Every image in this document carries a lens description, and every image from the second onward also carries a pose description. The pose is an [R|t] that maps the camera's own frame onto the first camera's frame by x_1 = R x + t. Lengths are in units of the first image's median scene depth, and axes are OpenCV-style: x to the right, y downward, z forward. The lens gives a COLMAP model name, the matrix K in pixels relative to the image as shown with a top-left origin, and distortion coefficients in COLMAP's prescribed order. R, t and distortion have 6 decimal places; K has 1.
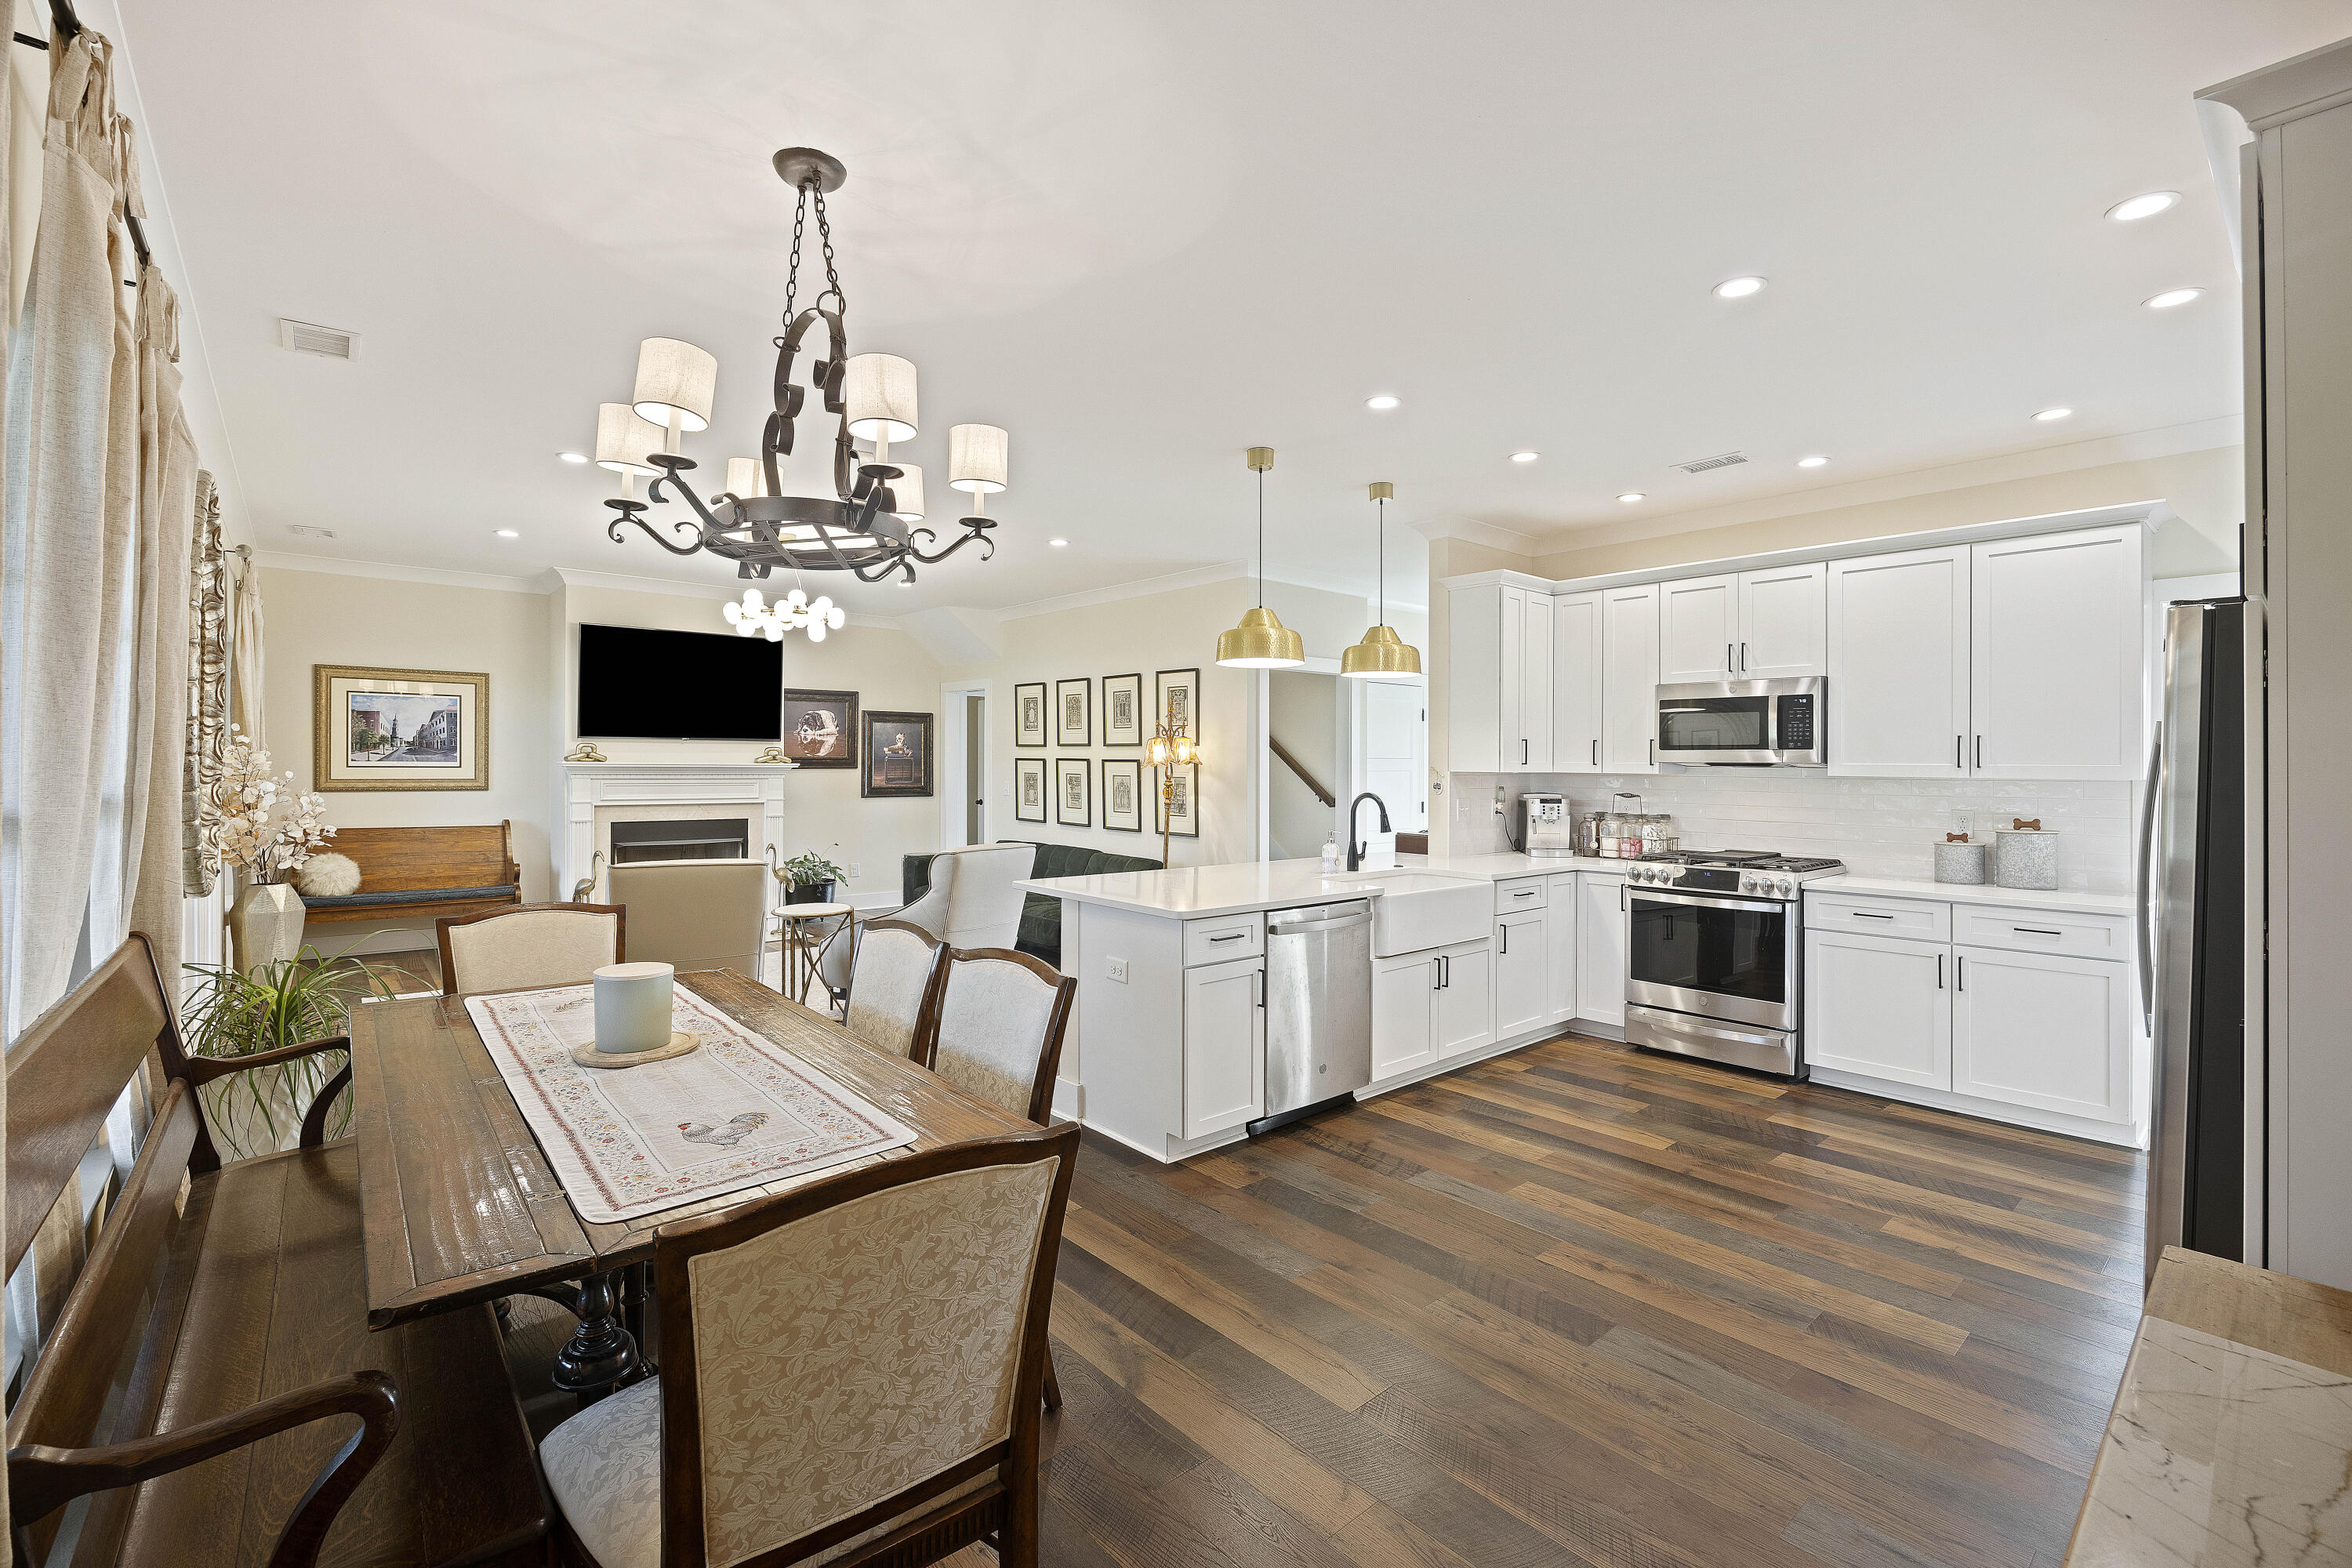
lens RADIAL K [[992.1, 0, 1175.9], [0, 992.1, 768.9], [0, 0, 1]] dist [-0.015564, -0.000013]
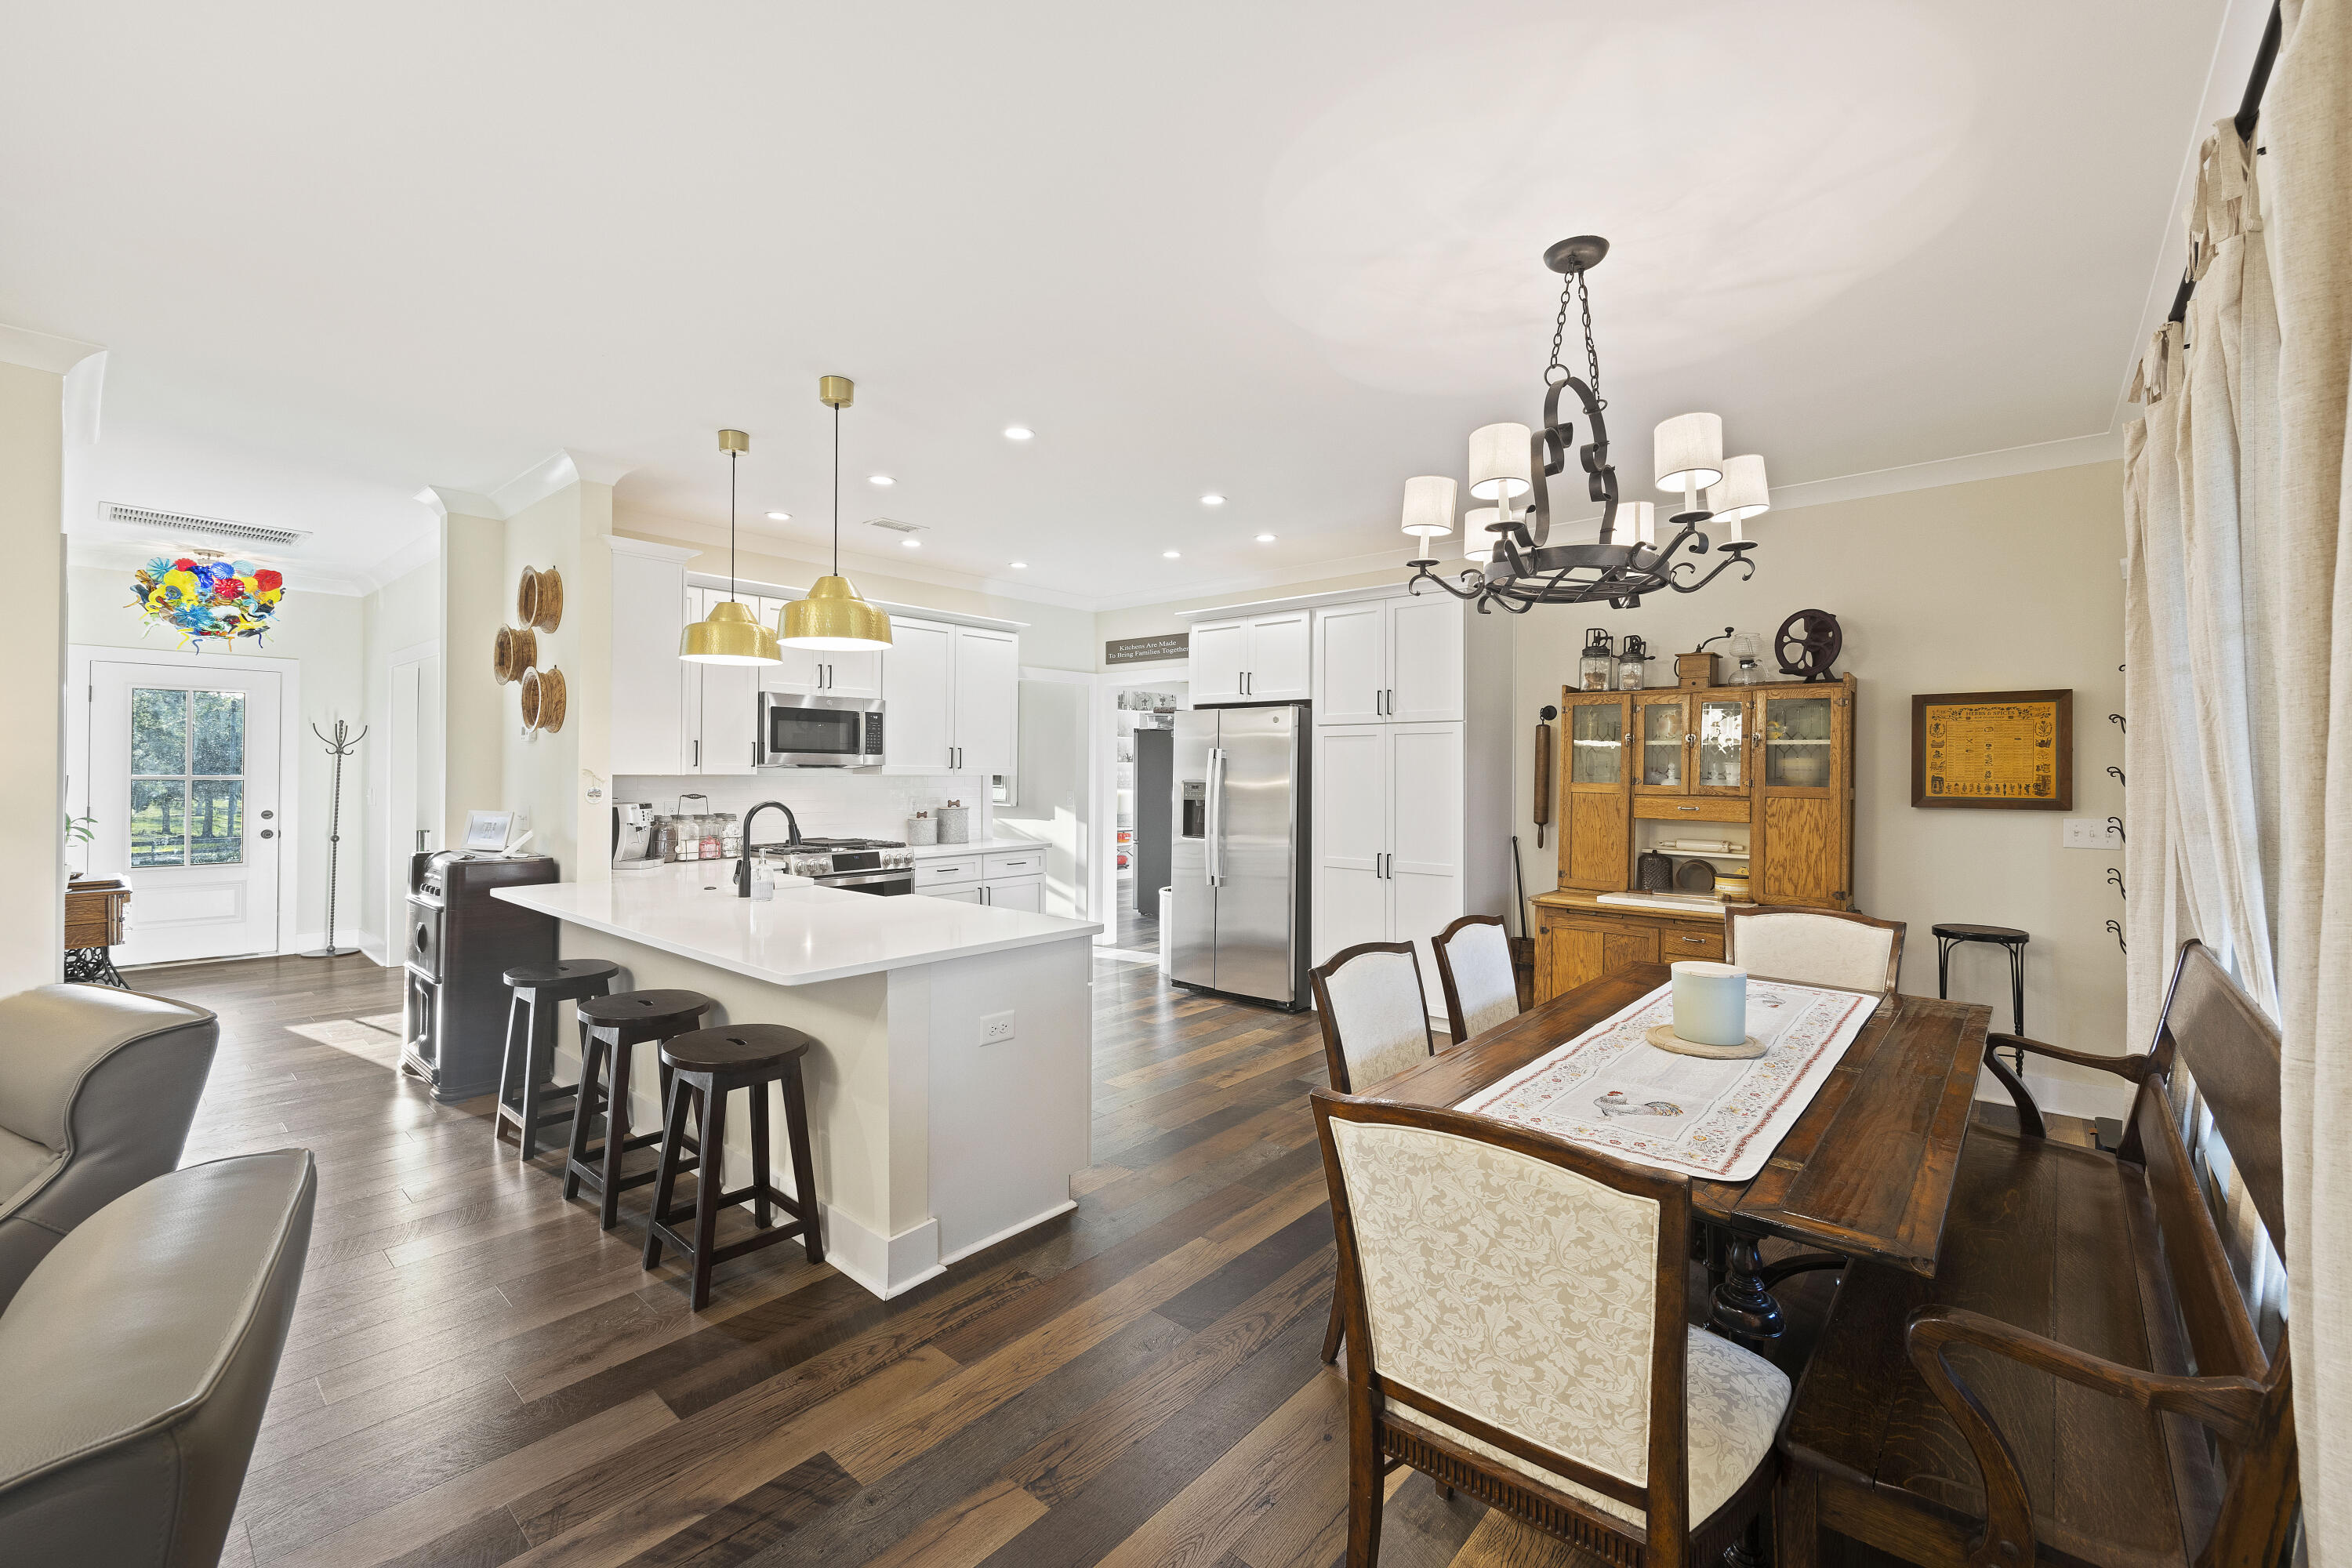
lens RADIAL K [[964.6, 0, 1178.9], [0, 964.6, 766.5], [0, 0, 1]] dist [0.000143, 0.000036]
pose [[-0.129049, -0.001767, 0.991637, -0.440435], [-0.000381, 0.999998, 0.001732, -0.004194], [-0.991638, -0.000154, -0.129049, 0.495211]]
